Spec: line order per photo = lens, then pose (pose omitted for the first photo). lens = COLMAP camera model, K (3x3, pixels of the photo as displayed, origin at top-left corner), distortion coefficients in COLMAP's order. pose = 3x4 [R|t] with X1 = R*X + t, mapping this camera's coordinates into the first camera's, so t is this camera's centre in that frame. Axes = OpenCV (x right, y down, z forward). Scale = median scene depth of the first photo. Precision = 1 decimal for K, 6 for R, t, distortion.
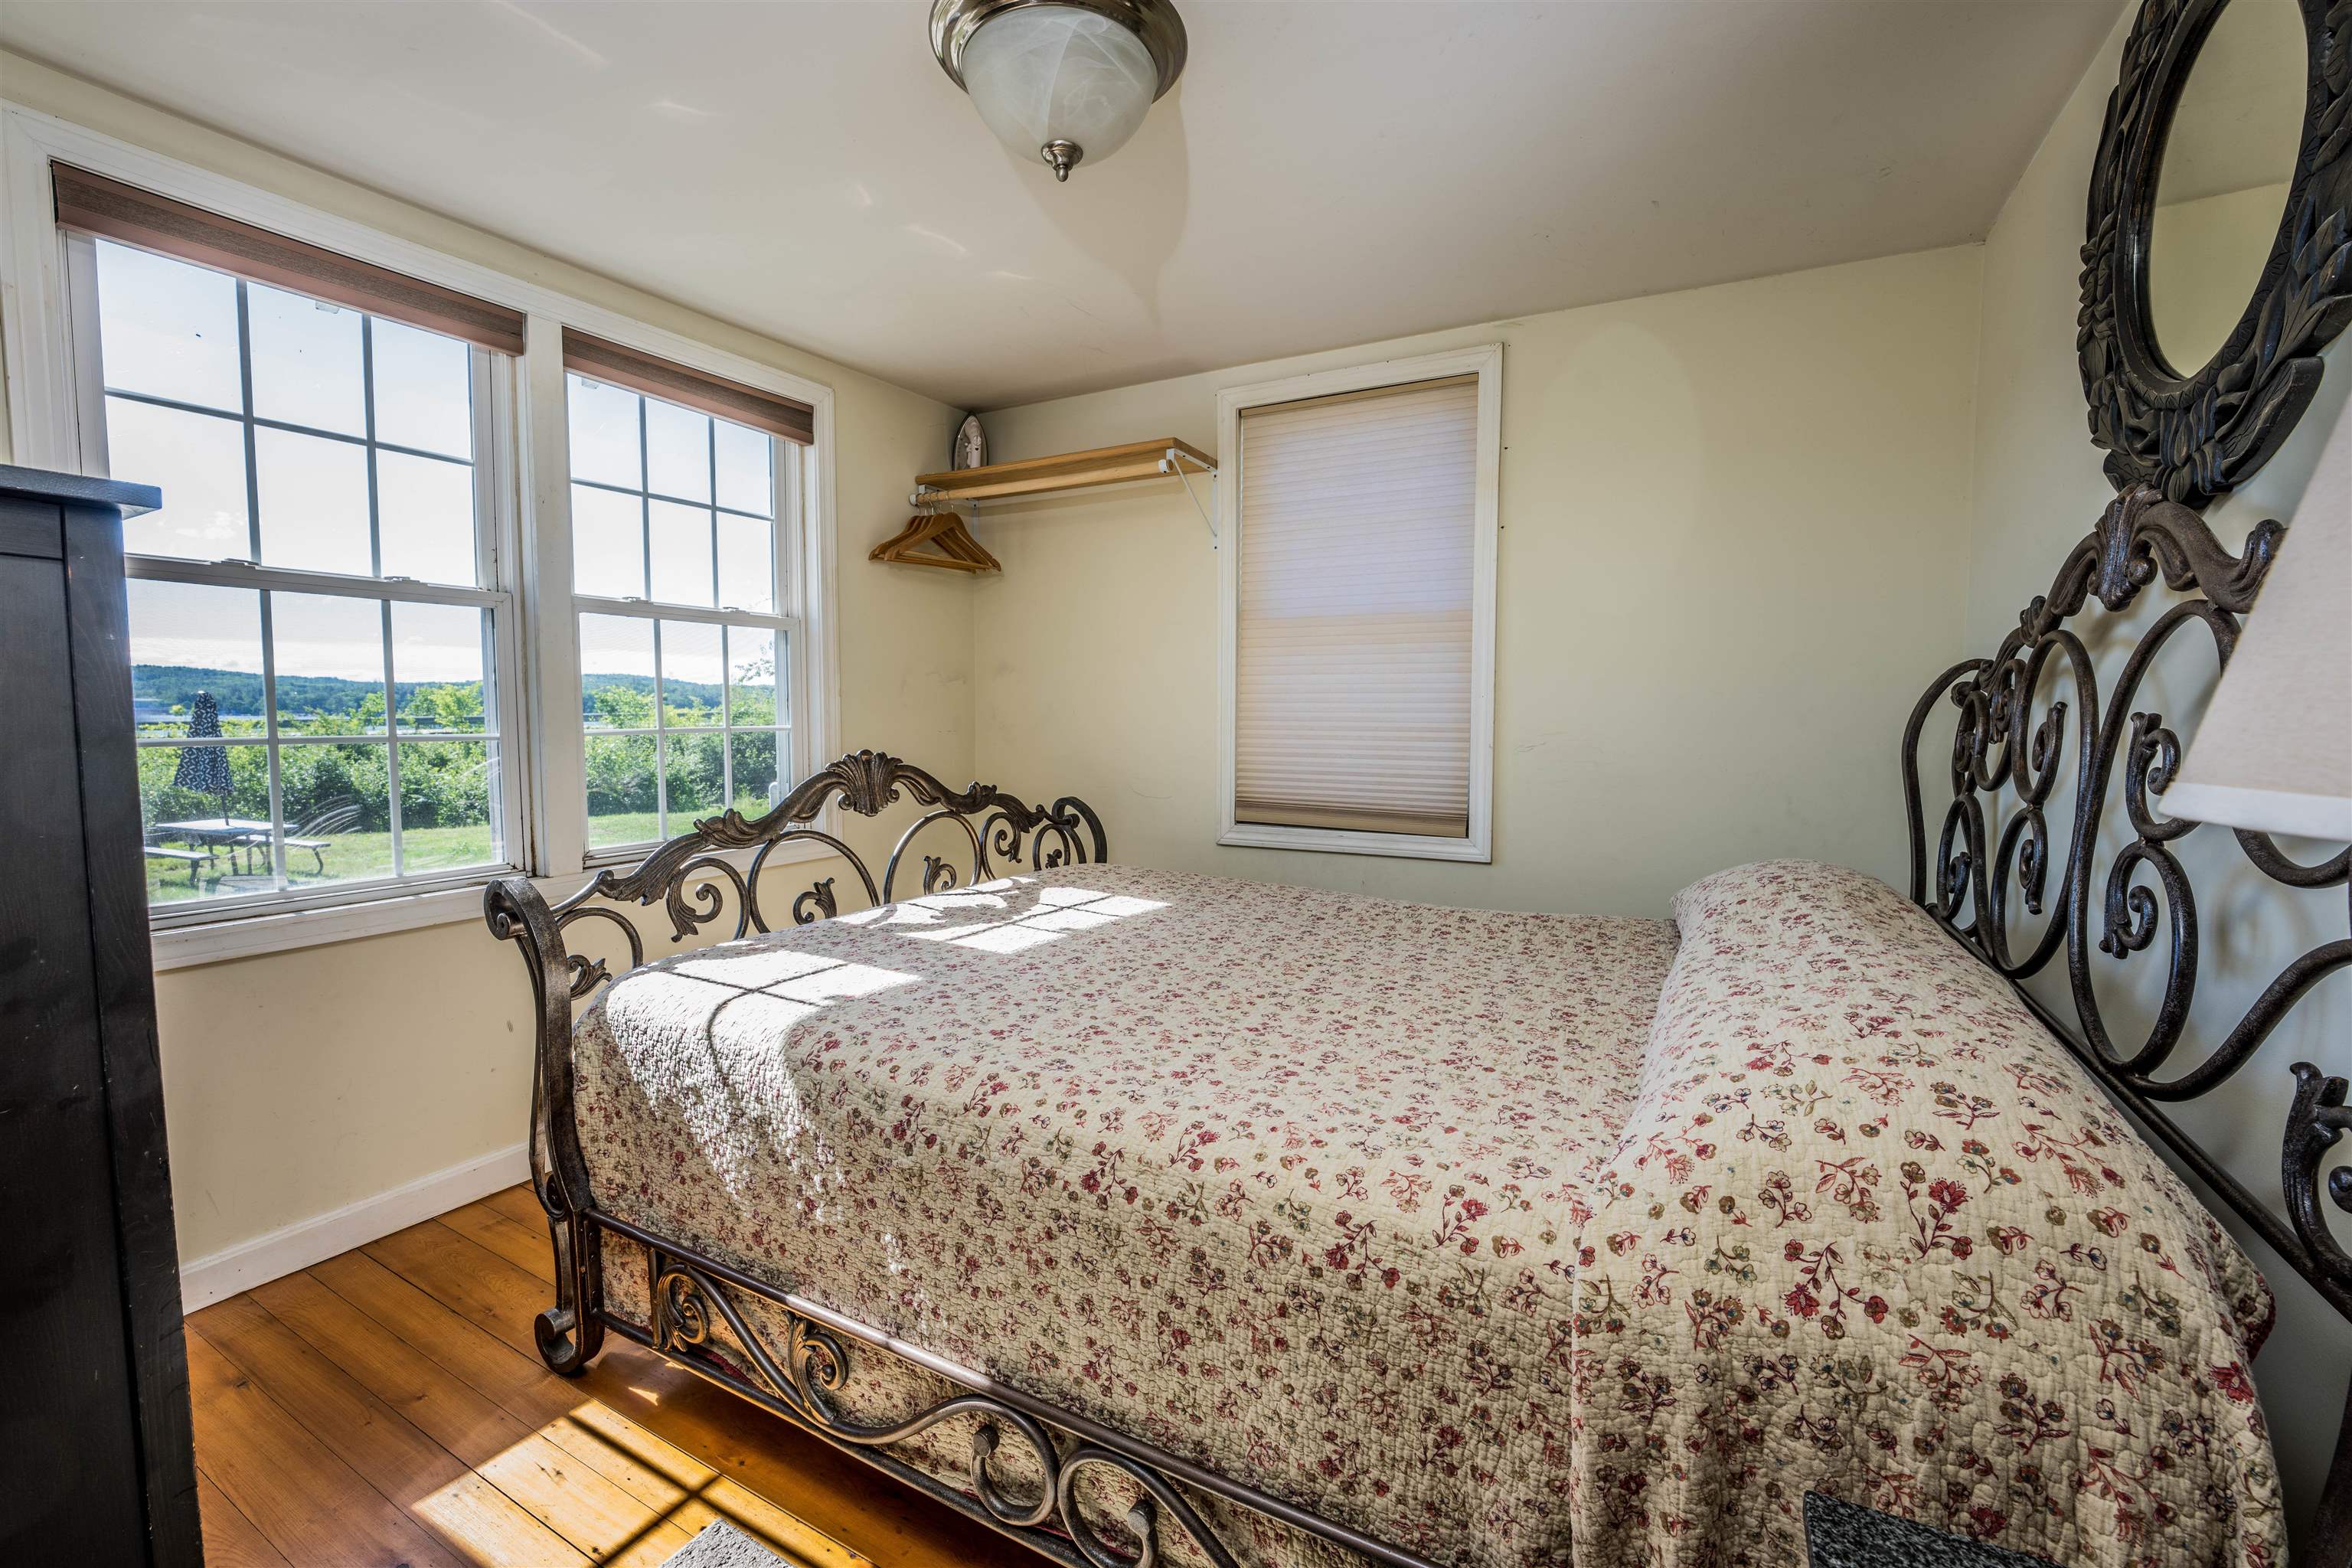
lens RADIAL K [[960.6, 0, 1179.4], [0, 960.6, 795.3], [0, 0, 1]] dist [-0.000891, 0.000077]
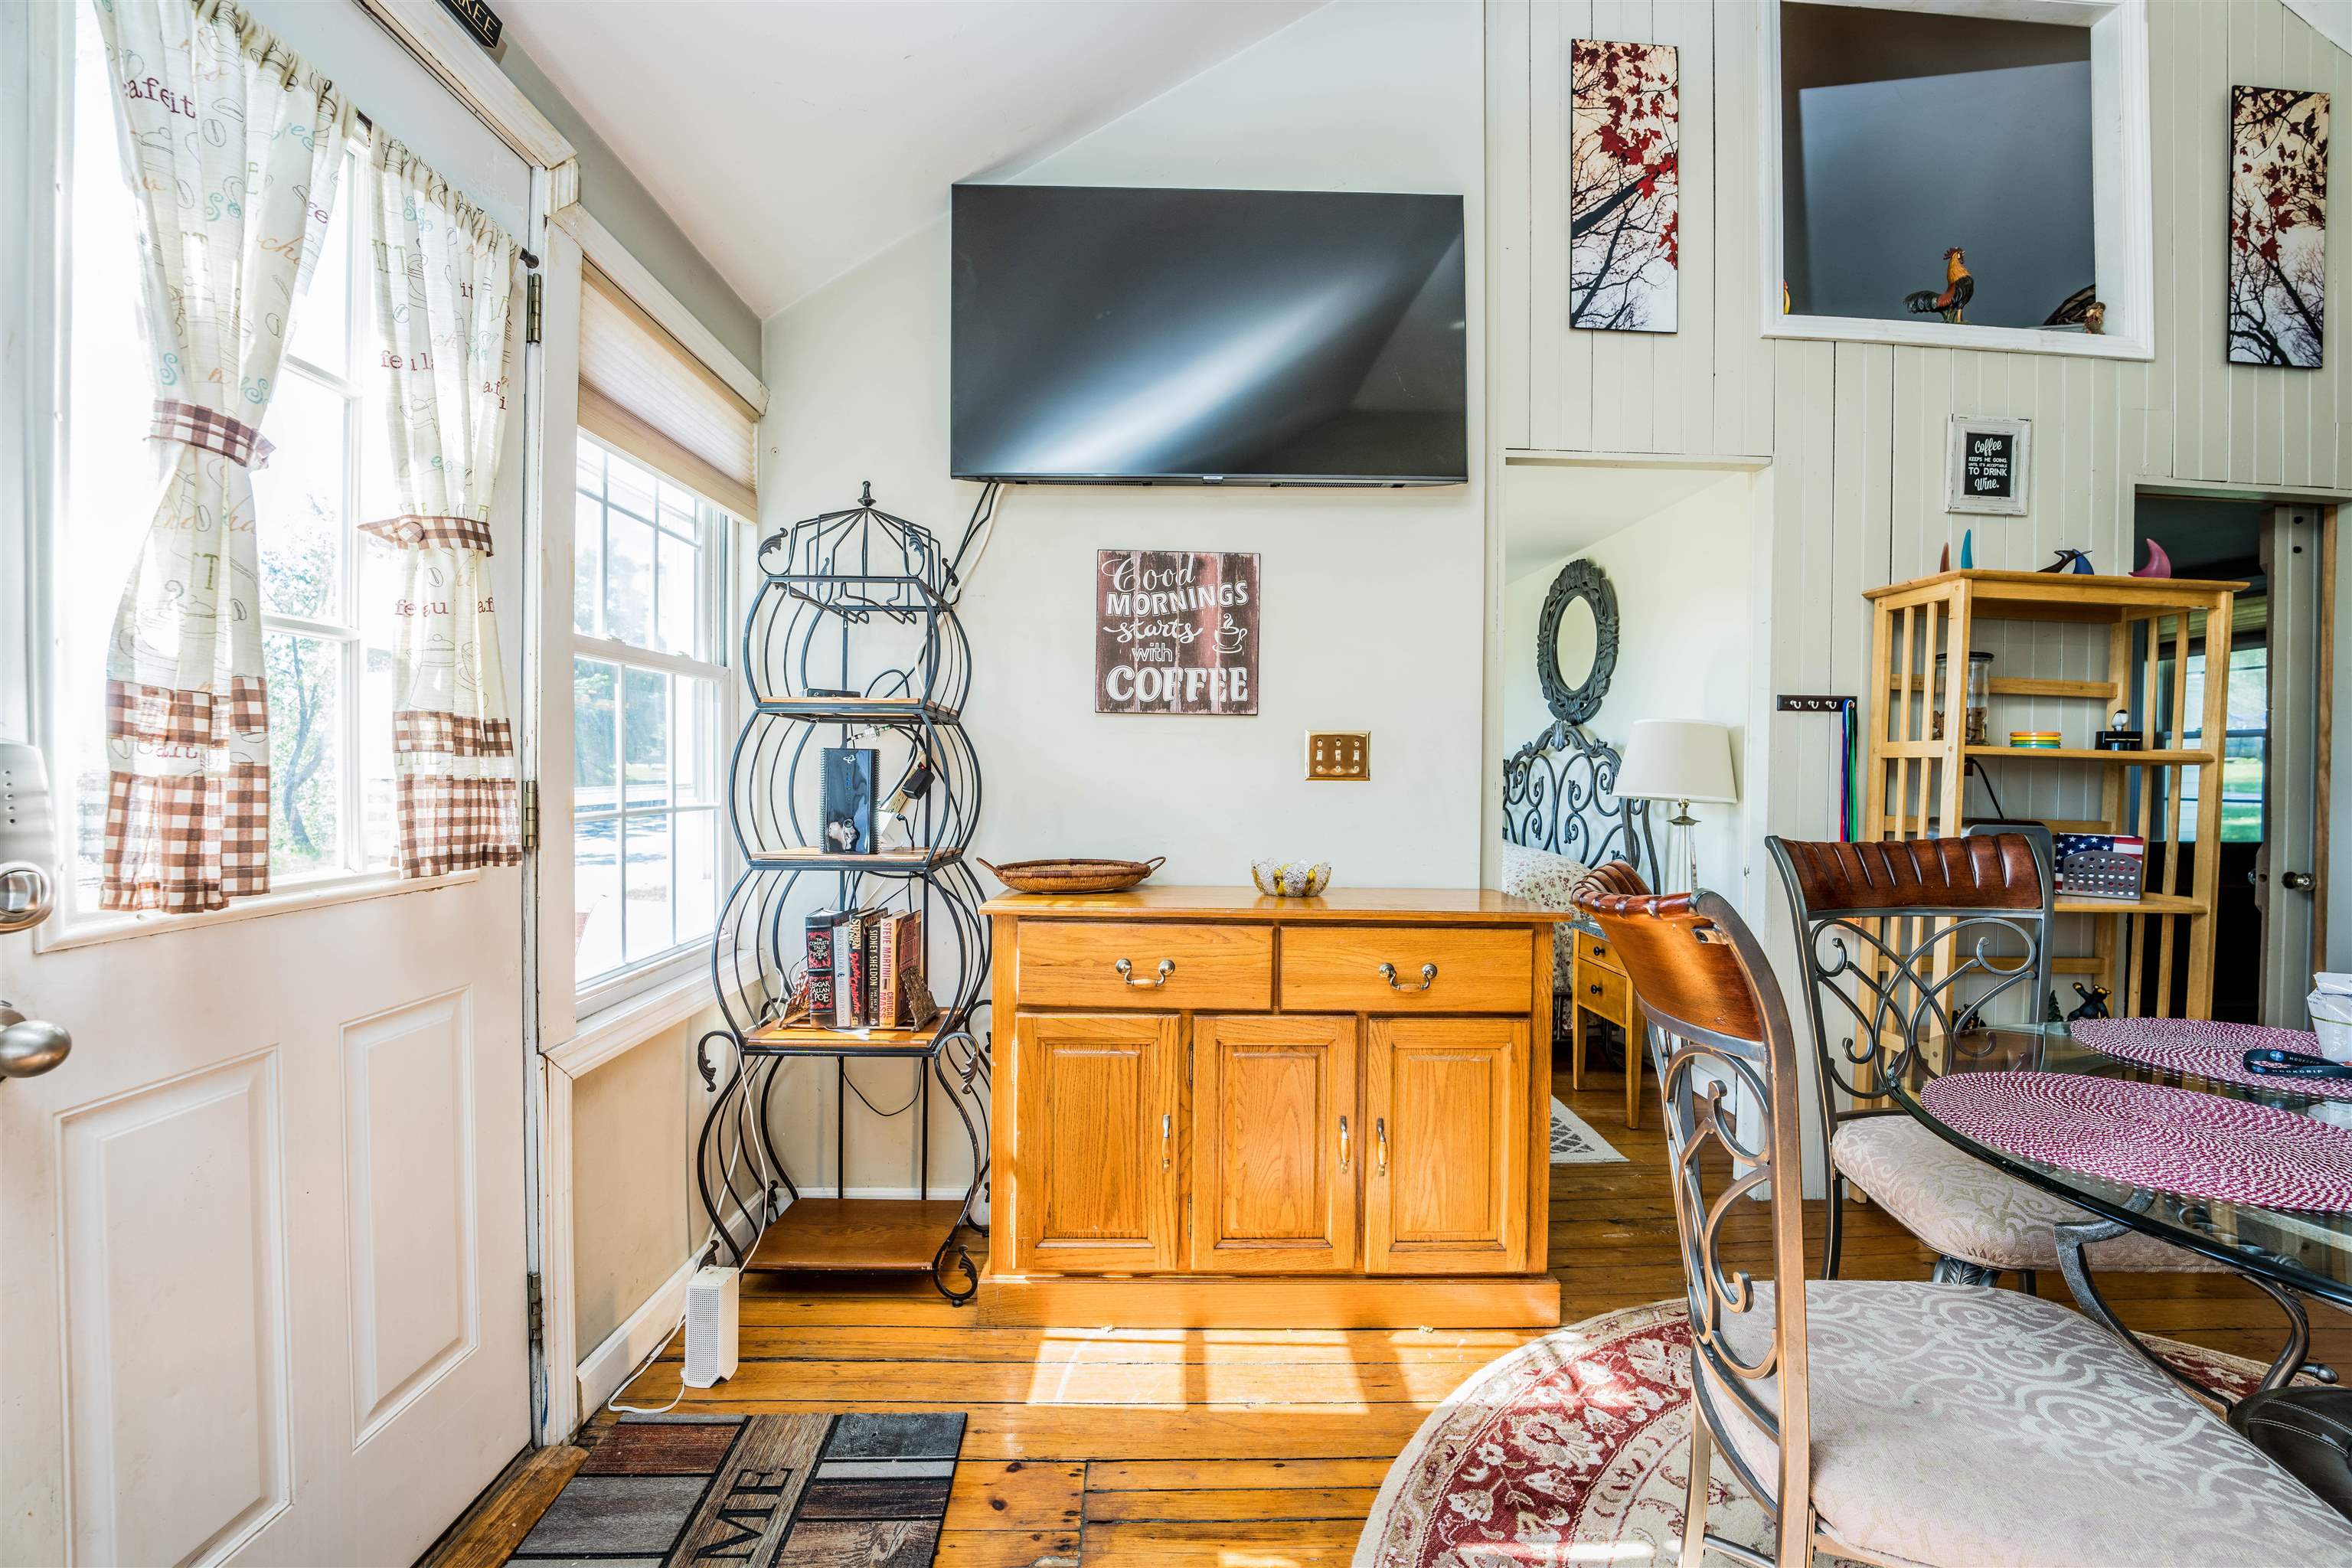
lens RADIAL K [[960.6, 0, 1179.4], [0, 960.6, 795.3], [0, 0, 1]] dist [-0.000891, 0.000077]
pose [[0.855584, 0.003110, 0.517654, -2.197267], [0.026965, 0.998357, -0.050566, 0.123599], [-0.516961, 0.057222, 0.854094, -1.395360]]
